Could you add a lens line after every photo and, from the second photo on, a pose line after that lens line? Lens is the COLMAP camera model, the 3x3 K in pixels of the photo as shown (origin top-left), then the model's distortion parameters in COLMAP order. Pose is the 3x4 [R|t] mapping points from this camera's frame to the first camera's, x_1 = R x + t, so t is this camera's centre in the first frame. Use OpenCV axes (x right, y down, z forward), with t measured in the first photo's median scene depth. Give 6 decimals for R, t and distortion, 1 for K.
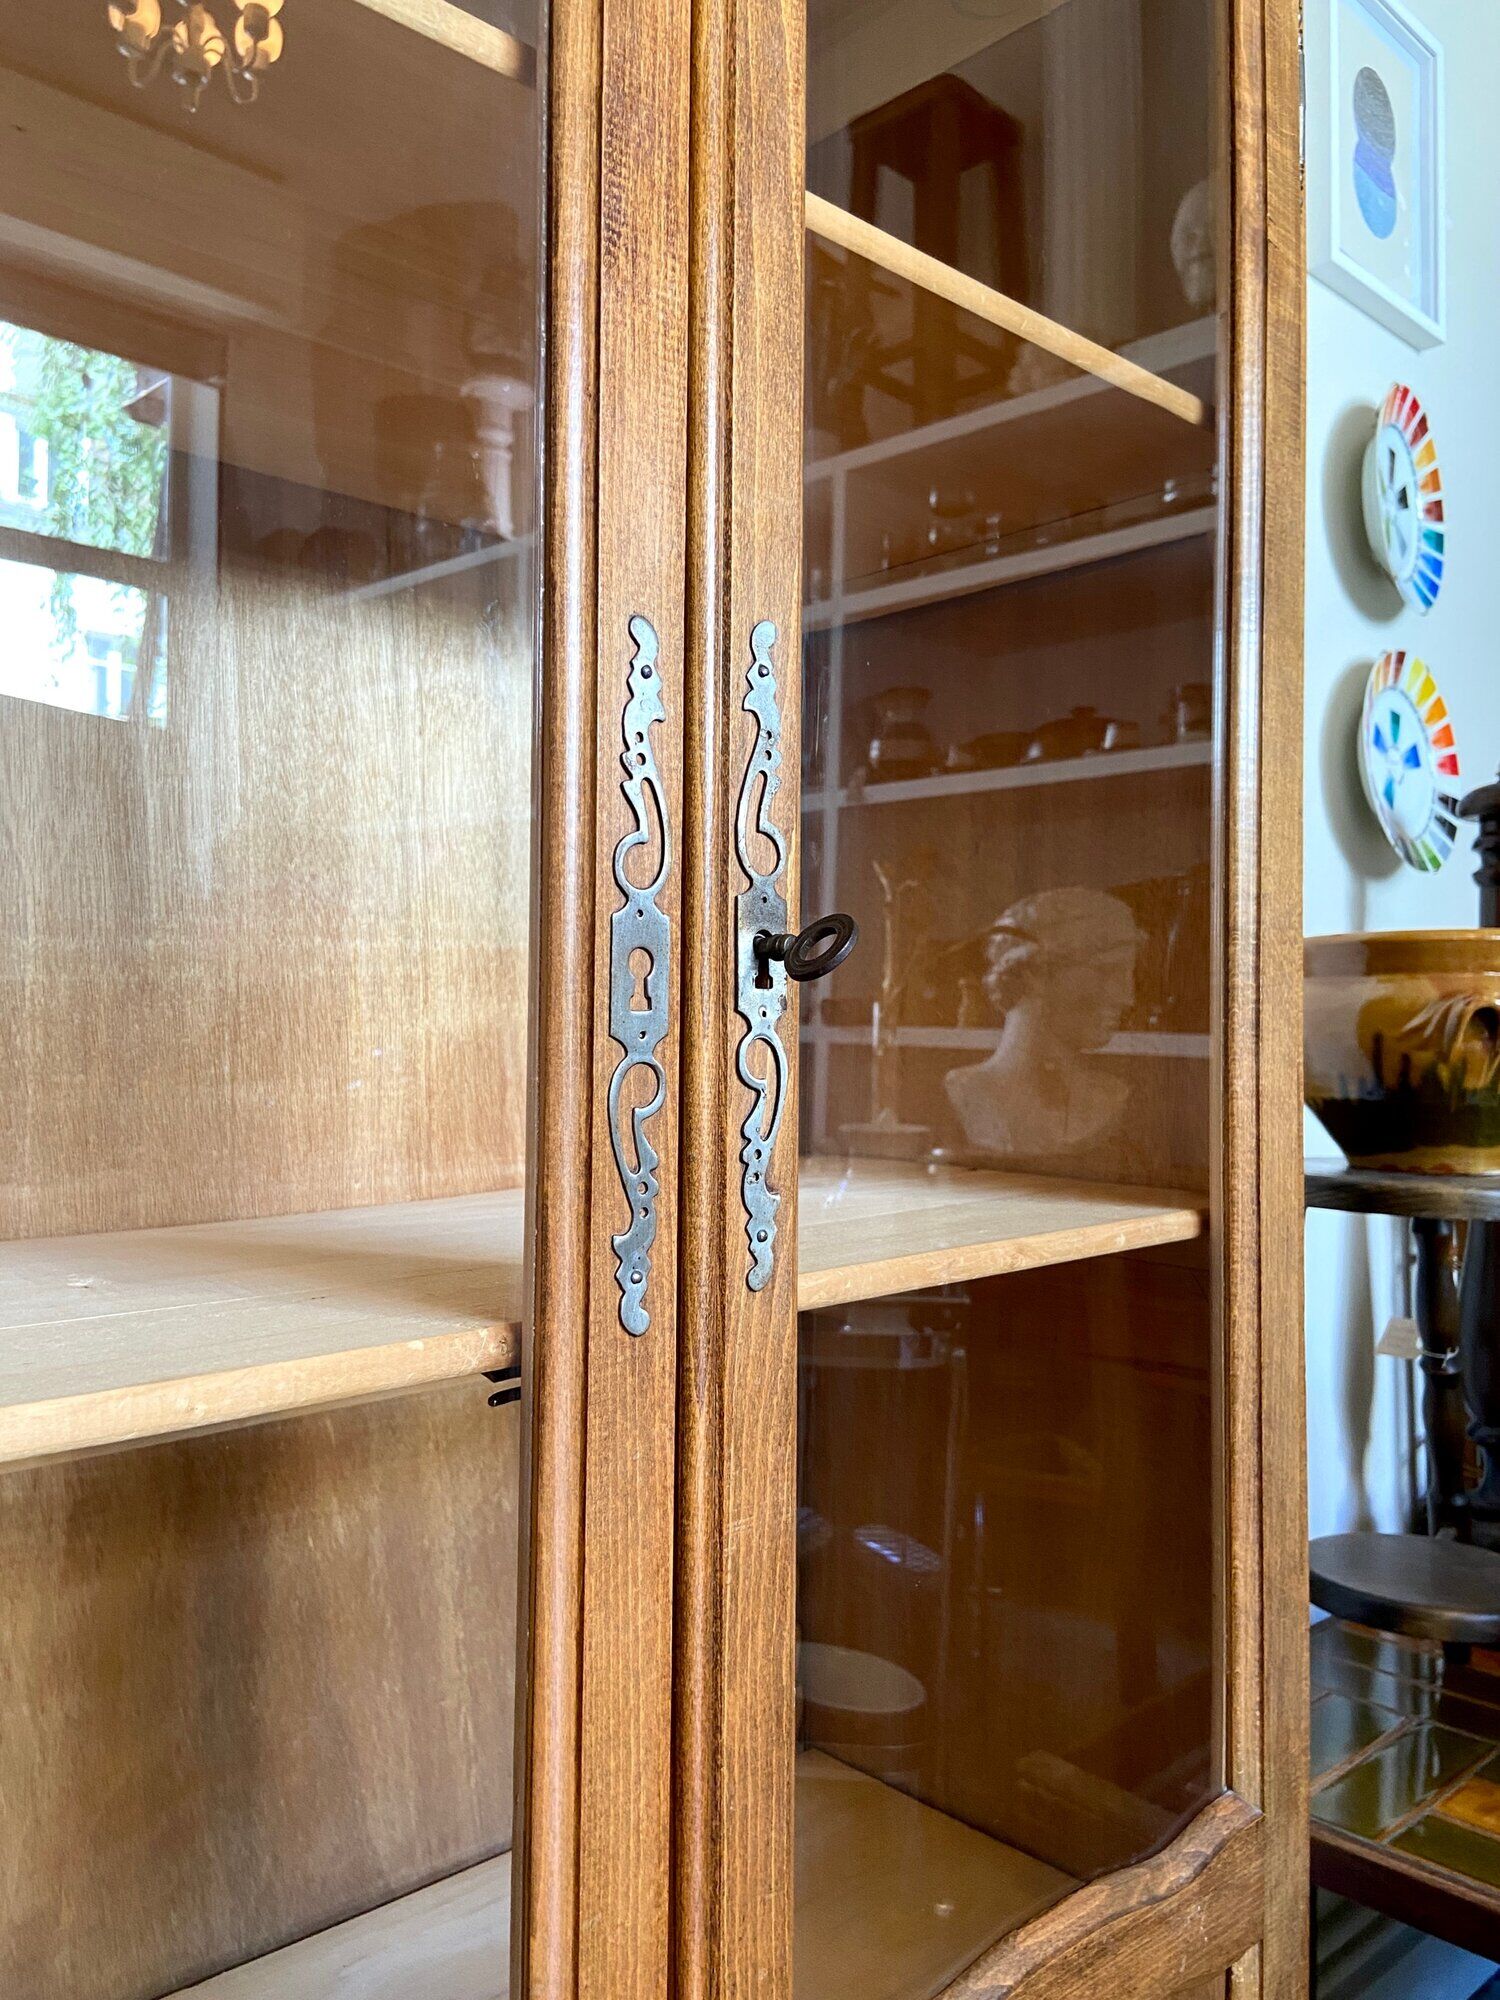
lens RADIAL K [[1527.9, 0, 740.1], [0, 1527.9, 1001.1], [0, 0, 1]] dist [0.117313, -0.148675]
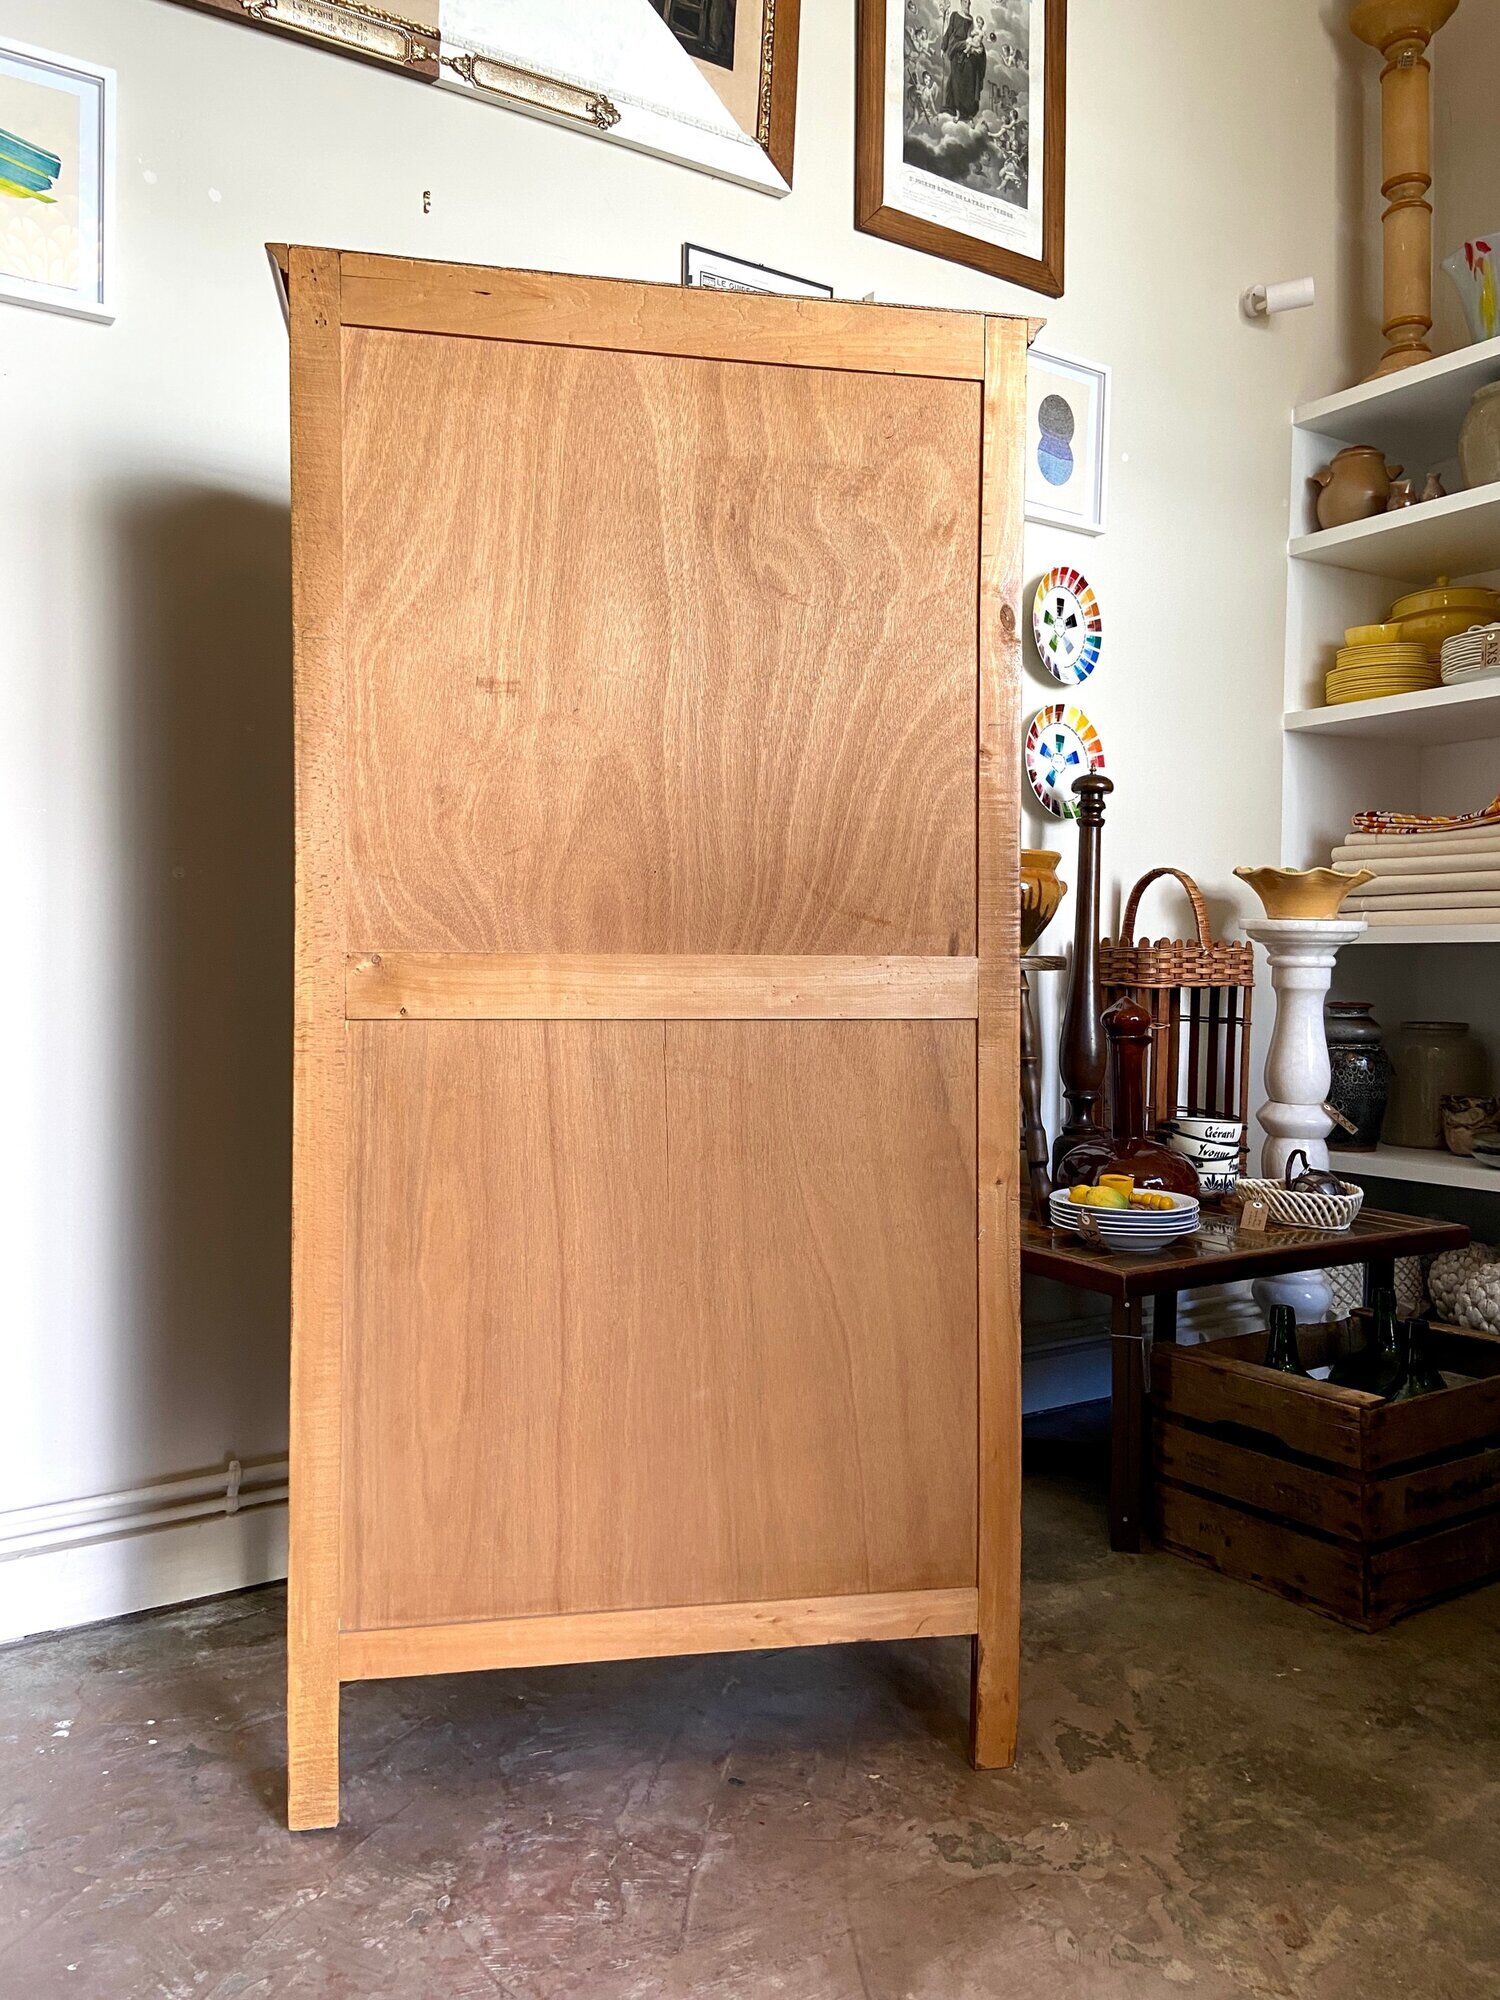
lens RADIAL K [[1527.9, 0, 758.0], [0, 1527.9, 979.2], [0, 0, 1]] dist [0.117313, -0.148675]
pose [[0.990775, 0.014303, -0.134761, 0.677731], [-0.008940, 0.999147, 0.040314, 0.097822], [0.135223, -0.038737, 0.990058, -2.105220]]
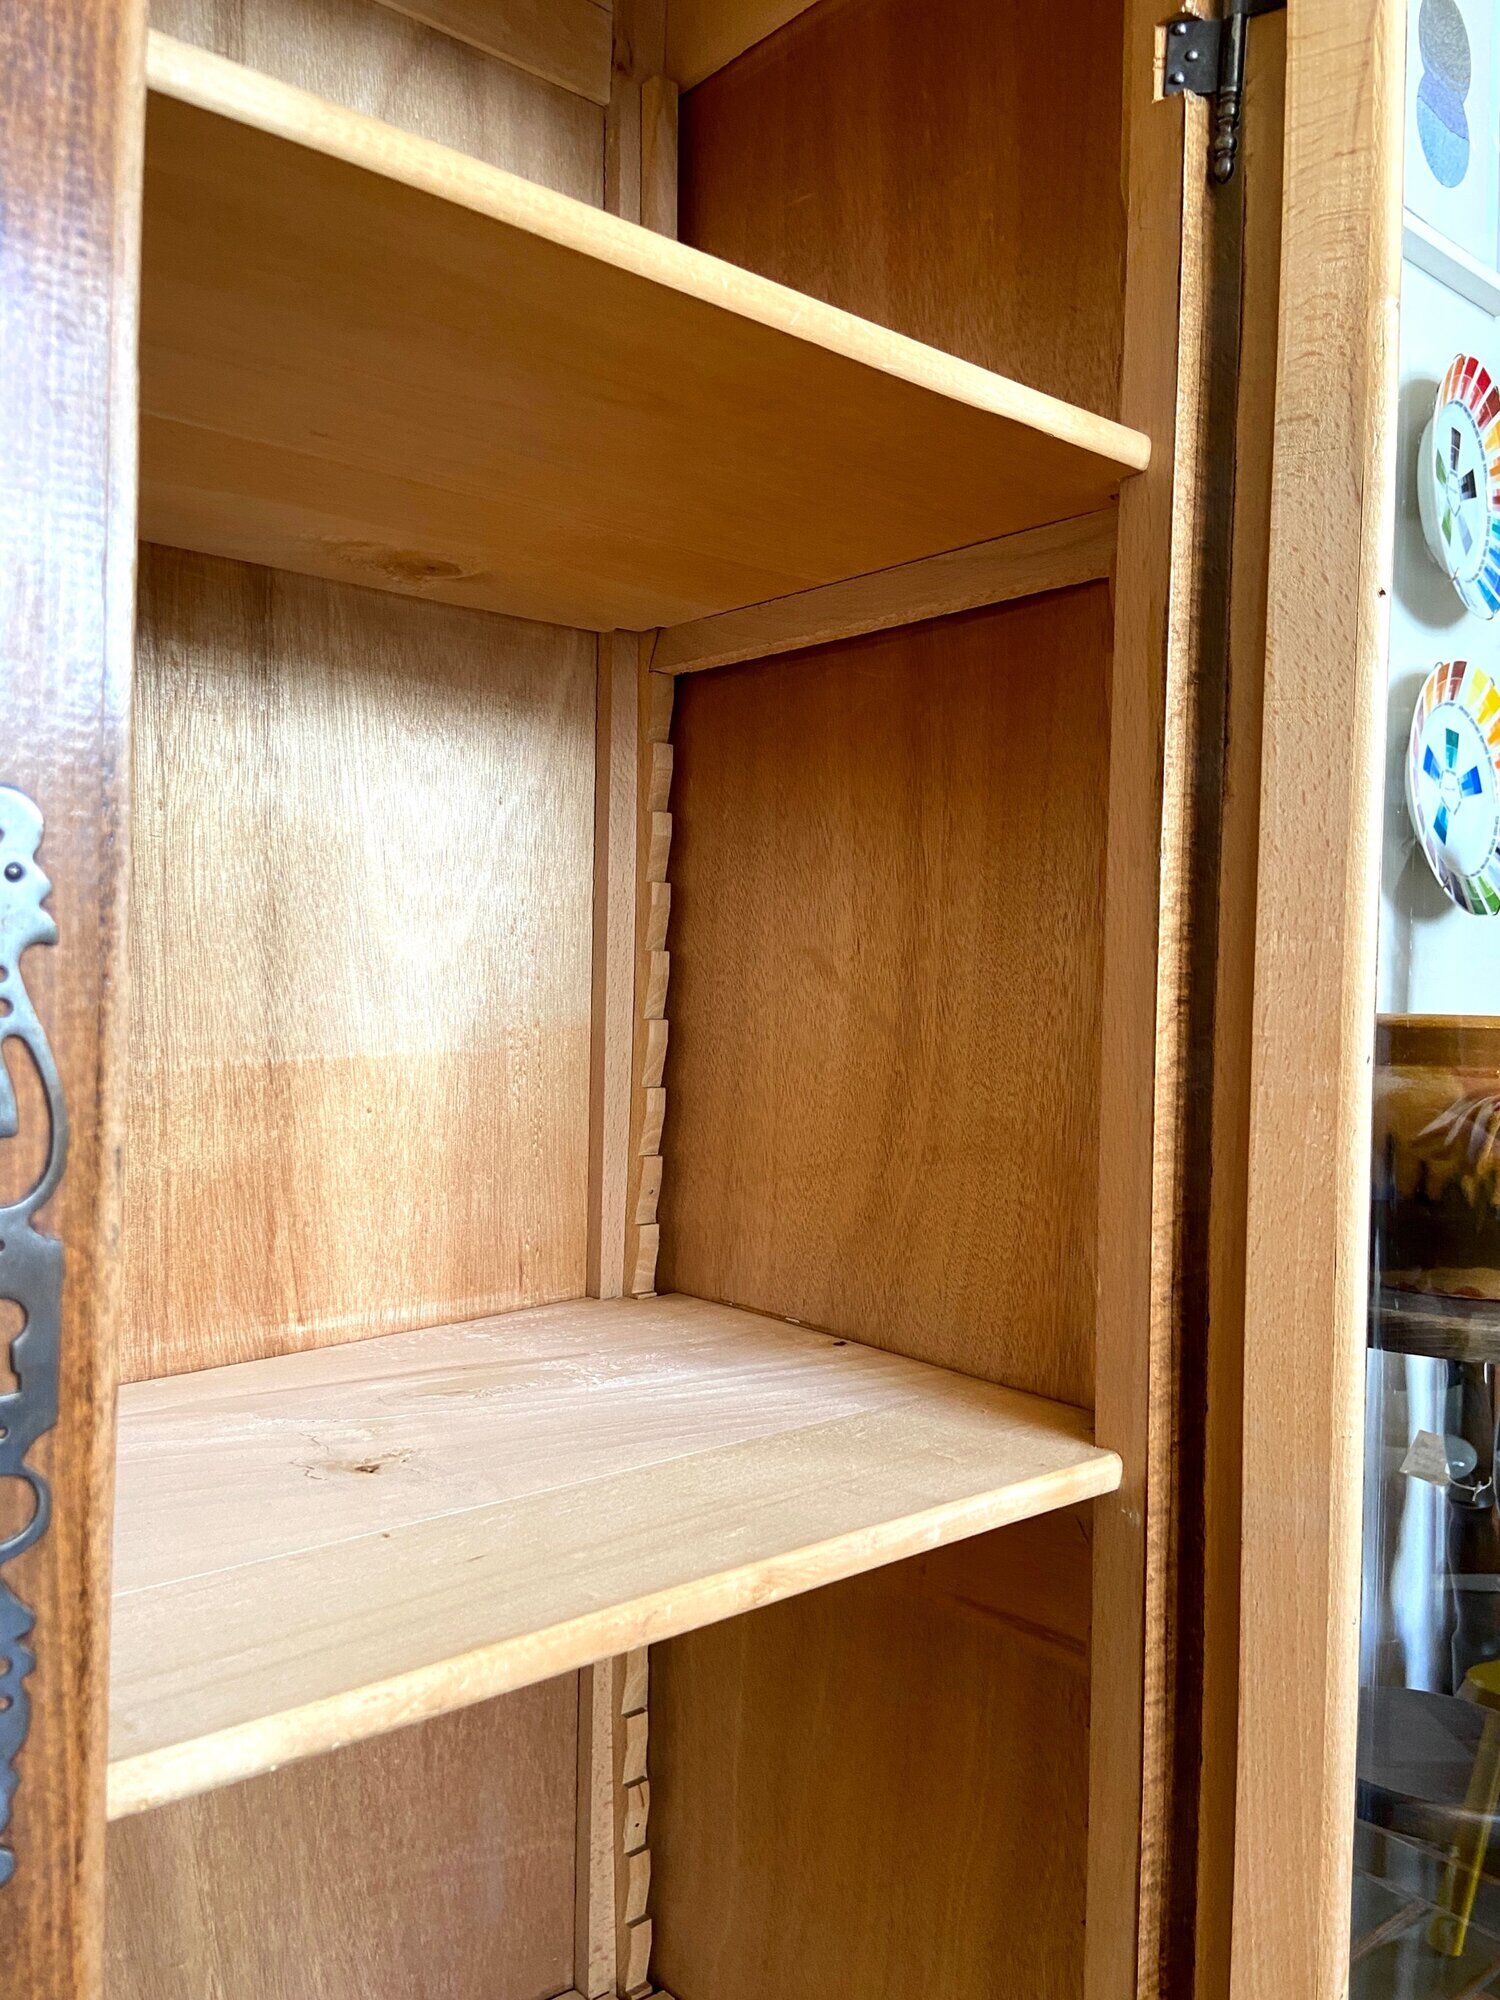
lens RADIAL K [[1527.9, 0, 727.7], [0, 1527.9, 1005.1], [0, 0, 1]] dist [0.117313, -0.148675]
pose [[0.997872, 0.018734, -0.062449, 0.147902], [-0.017234, 0.999552, 0.024474, -0.094910], [0.062880, -0.023346, 0.997748, 0.192794]]
